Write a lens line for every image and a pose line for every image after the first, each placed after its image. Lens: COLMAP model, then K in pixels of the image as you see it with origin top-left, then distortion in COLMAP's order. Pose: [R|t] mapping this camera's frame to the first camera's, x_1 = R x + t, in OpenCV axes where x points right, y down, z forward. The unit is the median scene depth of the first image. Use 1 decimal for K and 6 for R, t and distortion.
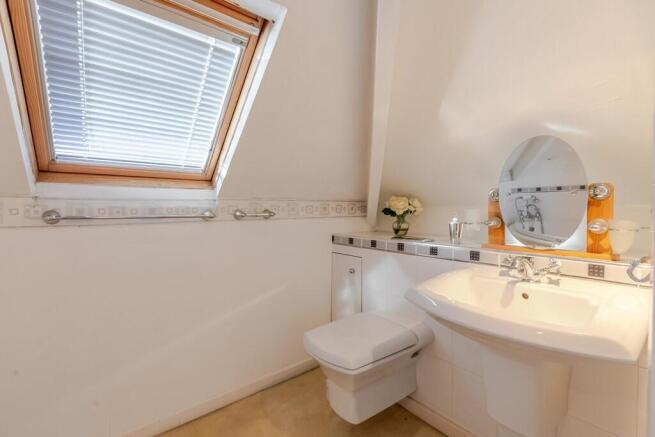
lens RADIAL K [[296.8, 0, 327.5], [0, 296.8, 218.5], [0, 0, 1]] dist [0.011629, -0.000321]
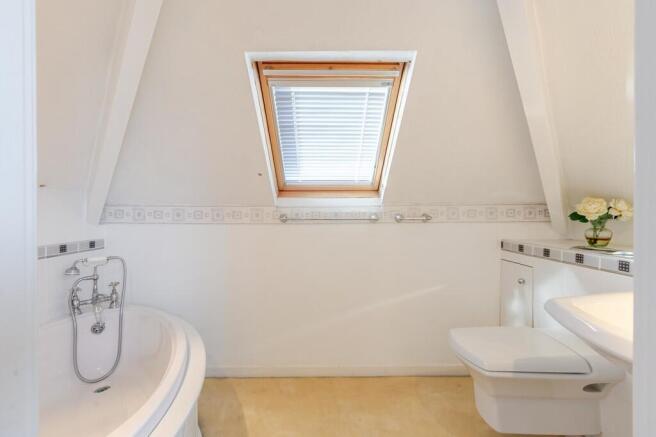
lens RADIAL K [[305.9, 0, 328.0], [0, 305.9, 218.5], [0, 0, 1]] dist [-0.000449, 0.000034]
pose [[0.787704, 0.010401, -0.615967, 0.233100], [-0.019324, 0.999783, -0.007828, 0.003874], [0.615751, 0.018069, 0.787733, -0.134273]]
